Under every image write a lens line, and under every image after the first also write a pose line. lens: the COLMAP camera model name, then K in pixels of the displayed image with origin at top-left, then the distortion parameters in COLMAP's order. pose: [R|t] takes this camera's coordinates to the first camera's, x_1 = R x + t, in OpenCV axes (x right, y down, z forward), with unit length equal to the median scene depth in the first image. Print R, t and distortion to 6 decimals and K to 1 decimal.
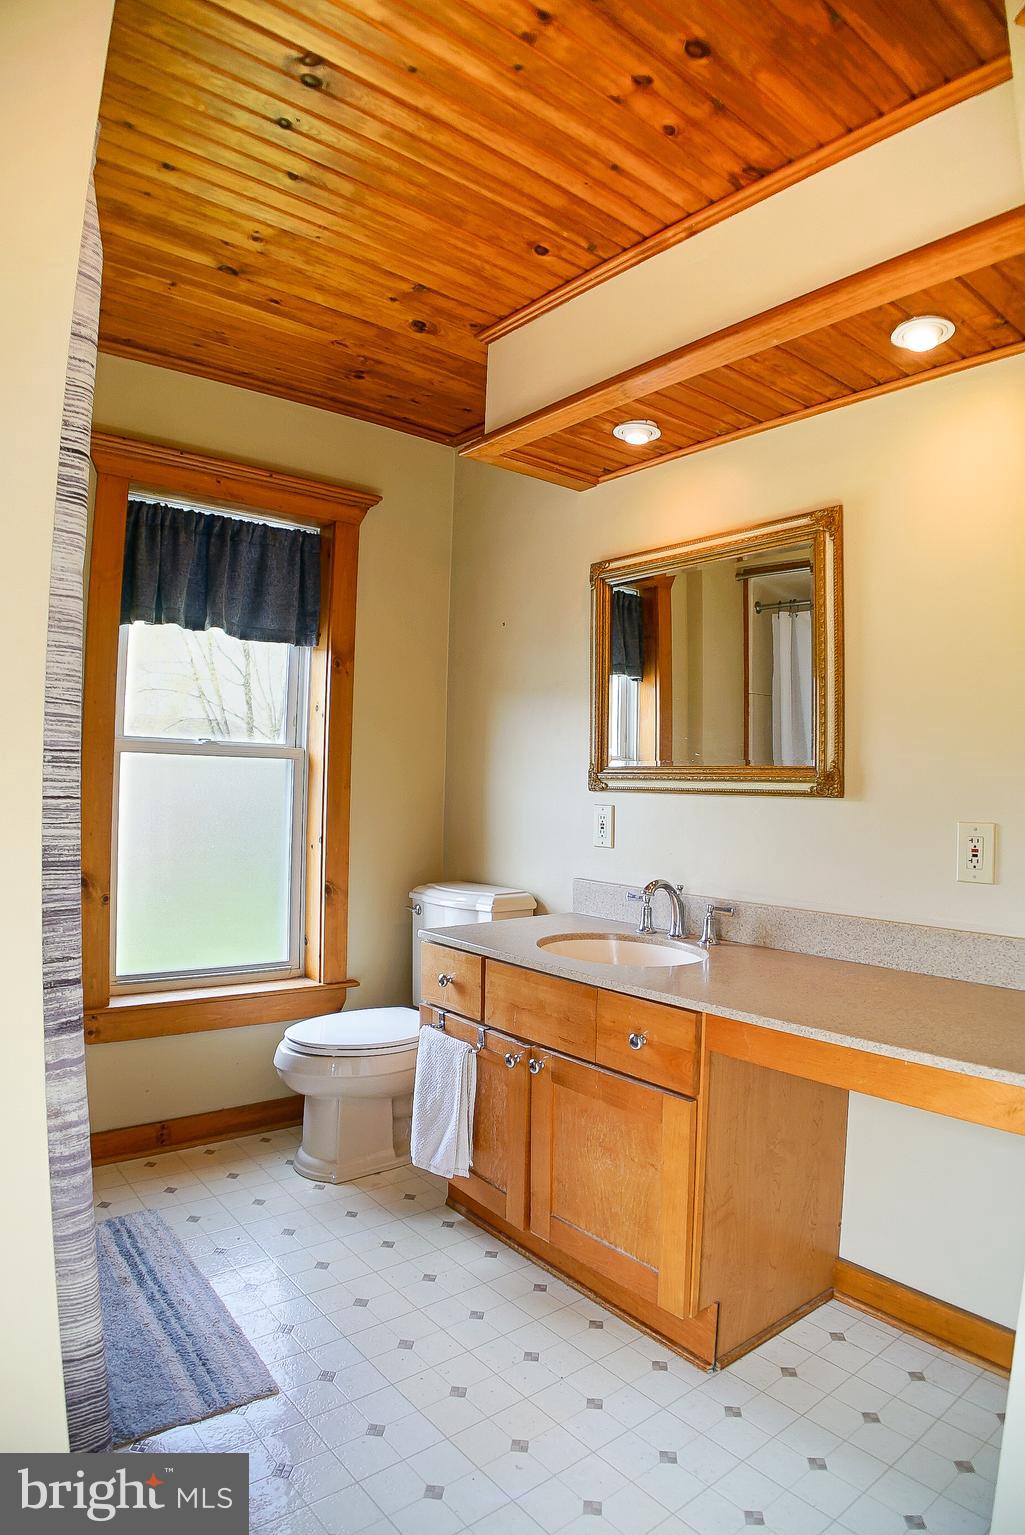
lens RADIAL K [[894.4, 0, 512.5], [0, 894.4, 767.5], [0, 0, 1]] dist [-0.137004, 0.031638]
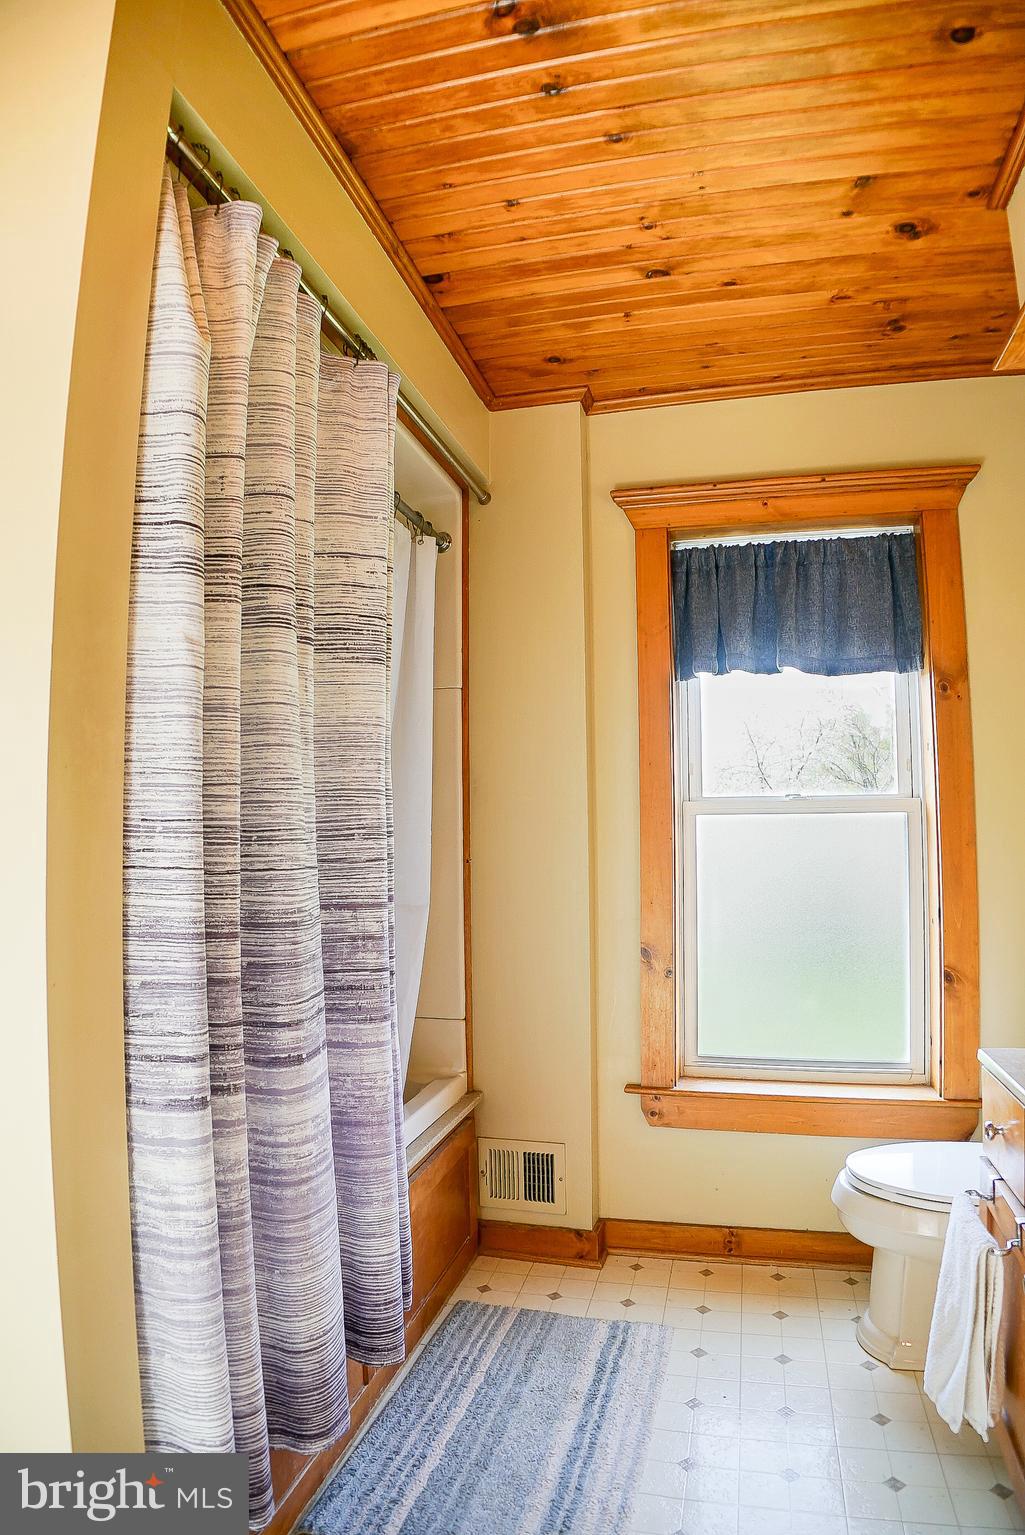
lens RADIAL K [[894.4, 0, 512.5], [0, 894.4, 767.5], [0, 0, 1]] dist [-0.137004, 0.031638]
pose [[0.601066, -0.089279, -0.794197, 0.198893], [0.033984, 0.995697, -0.086210, 0.007529], [0.798477, 0.024828, 0.601514, 0.272801]]
